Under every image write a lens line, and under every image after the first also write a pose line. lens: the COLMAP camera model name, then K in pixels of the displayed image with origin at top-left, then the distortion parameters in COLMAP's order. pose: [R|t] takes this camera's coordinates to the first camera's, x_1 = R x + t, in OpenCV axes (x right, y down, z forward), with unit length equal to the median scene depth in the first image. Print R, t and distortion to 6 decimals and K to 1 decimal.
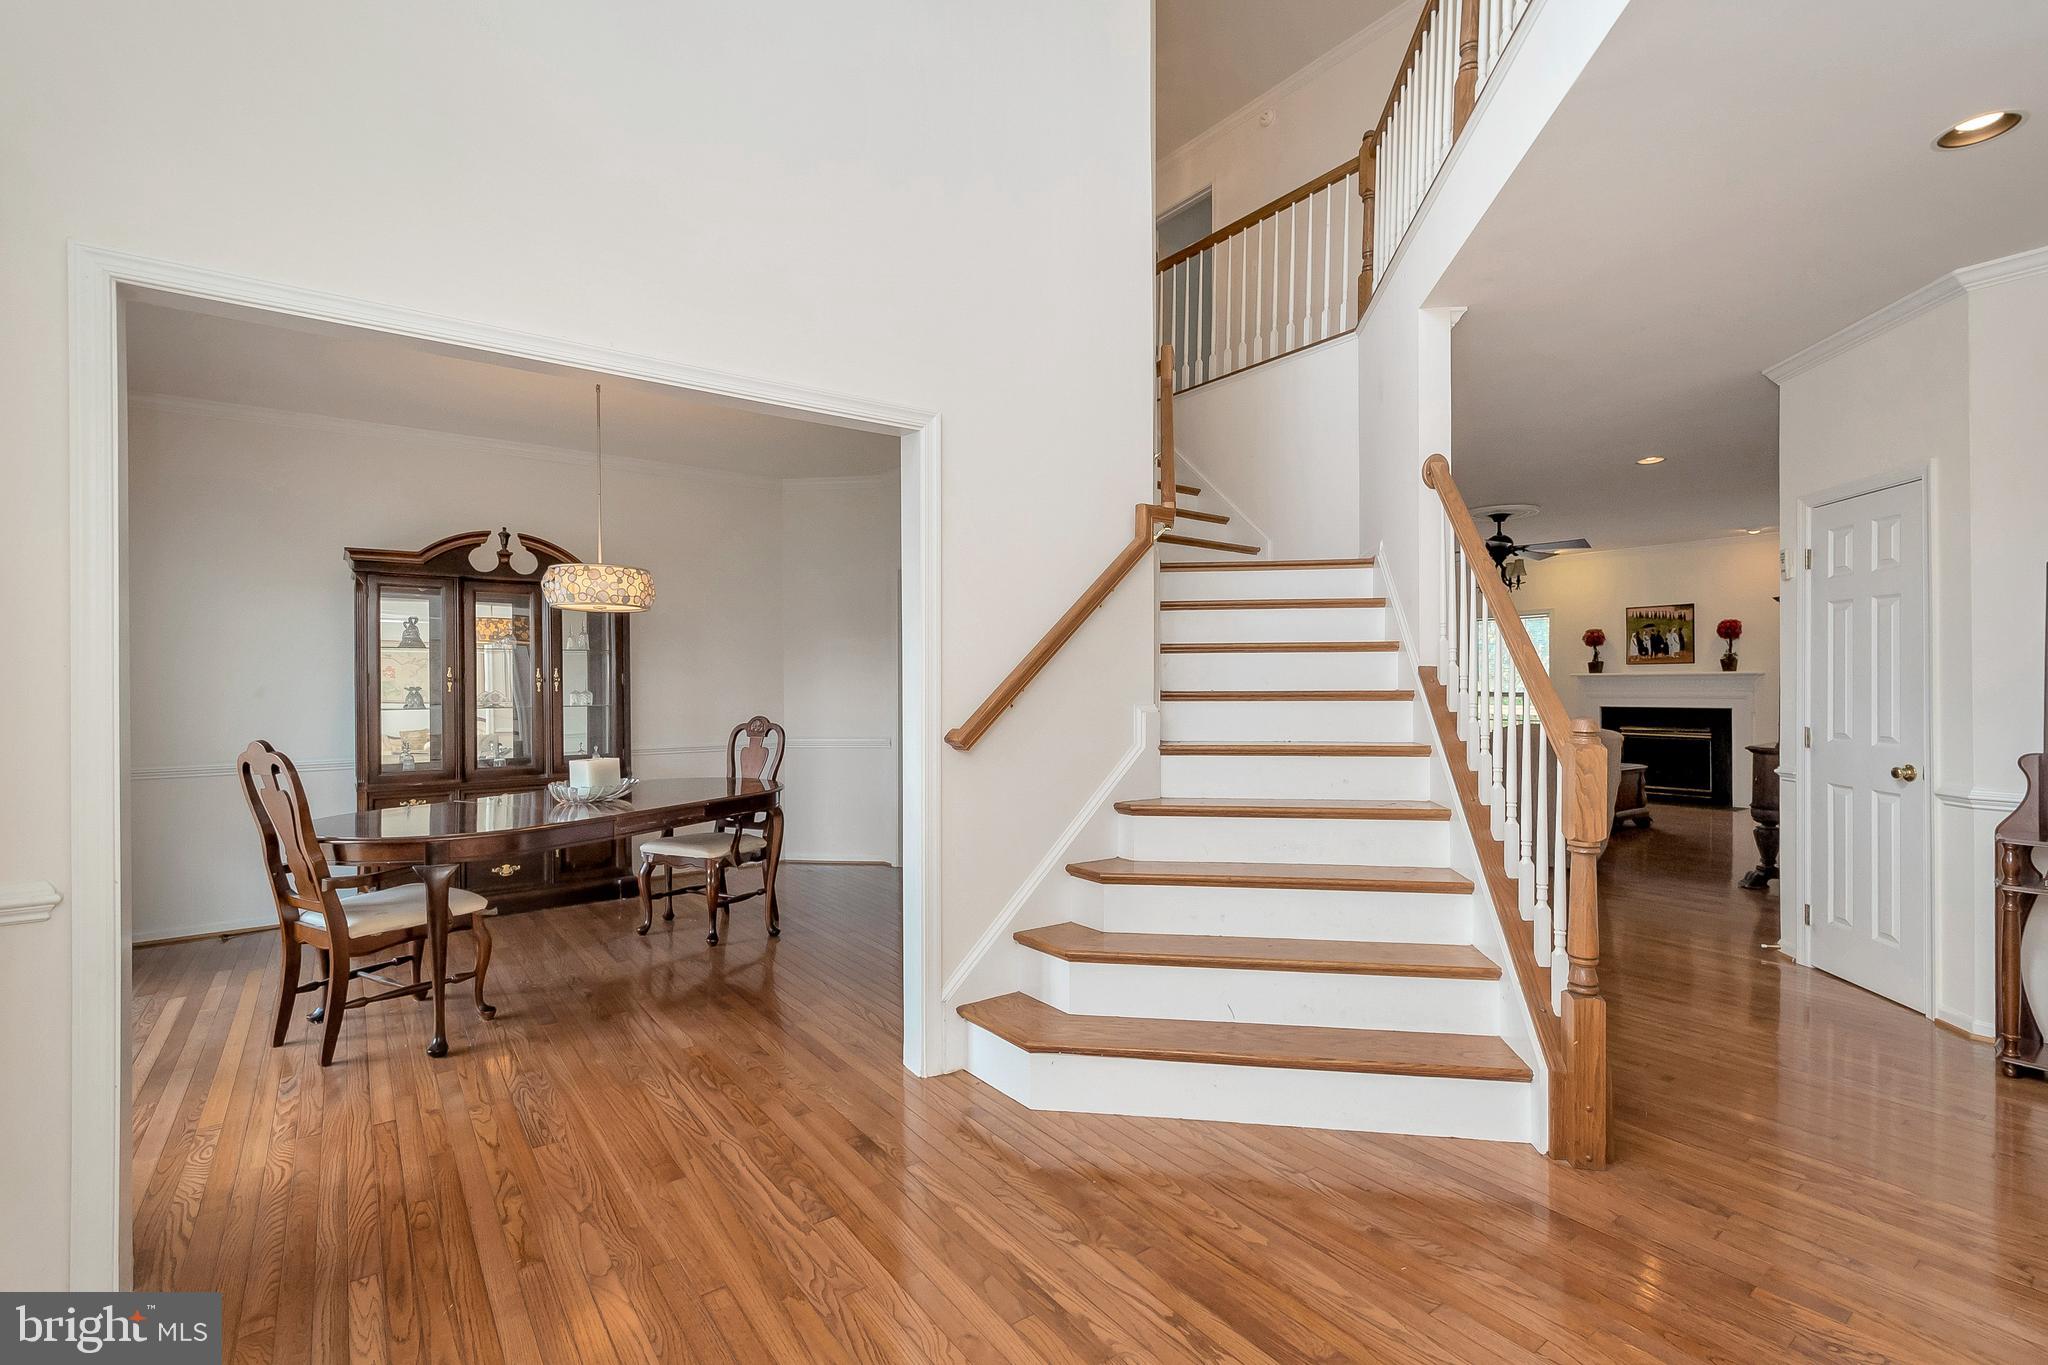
lens RADIAL K [[901.7, 0, 1023.6], [0, 901.7, 696.7], [0, 0, 1]] dist [0.004037, -0.000657]
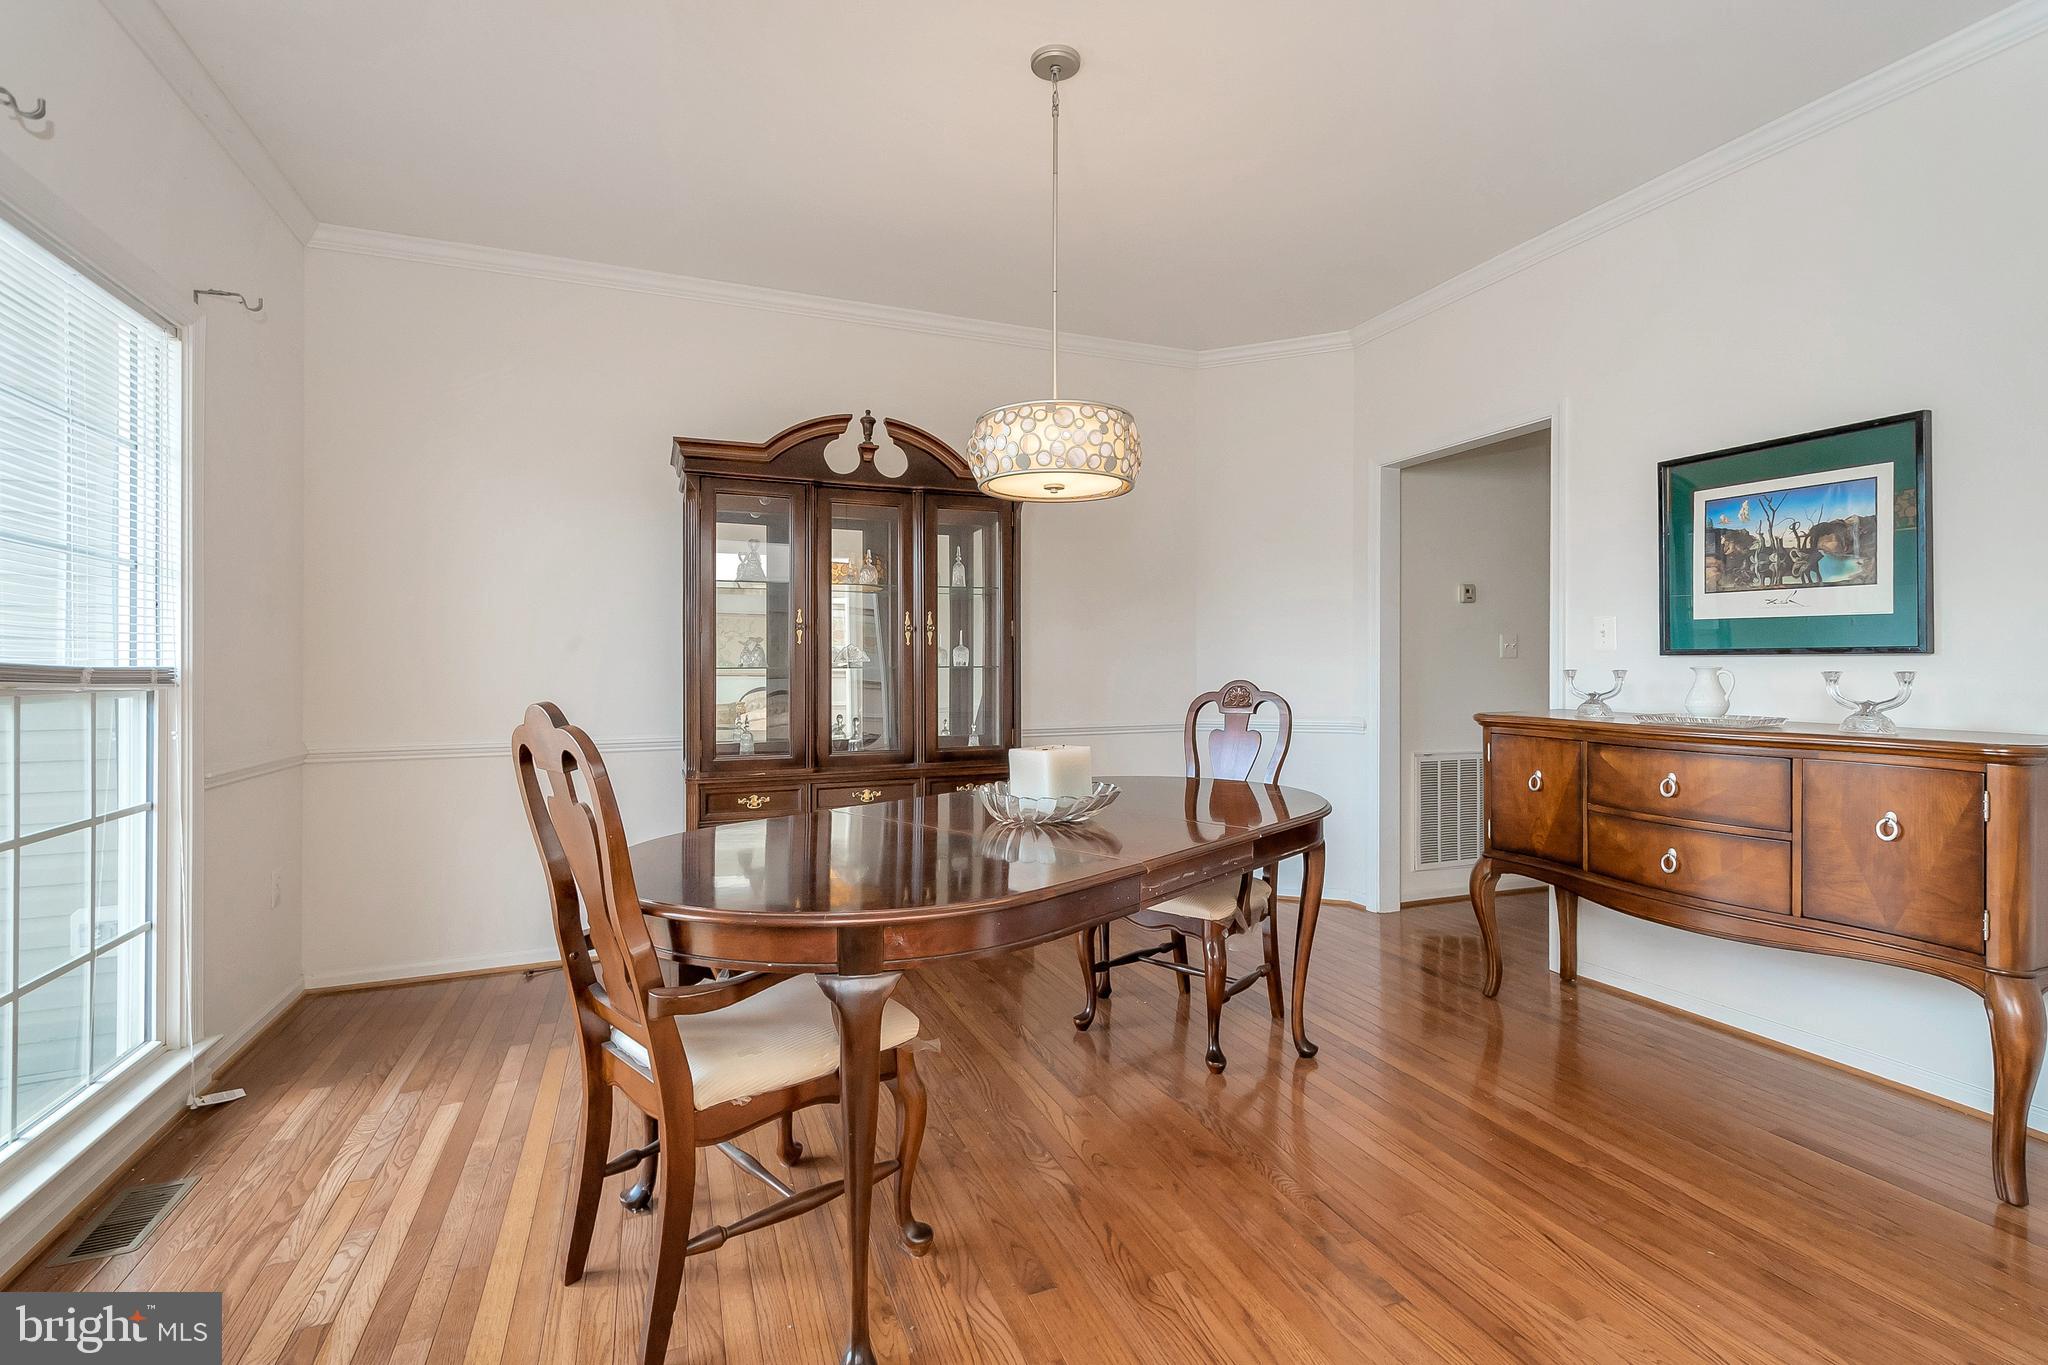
lens RADIAL K [[924.4, 0, 1027.5], [0, 924.4, 685.5], [0, 0, 1]] dist [0.029246, -0.013572]
pose [[0.964991, 0.008883, -0.262134, -0.333913], [-0.006793, 0.999938, 0.008877, 0.023942], [0.262196, -0.006786, 0.964991, 0.424221]]
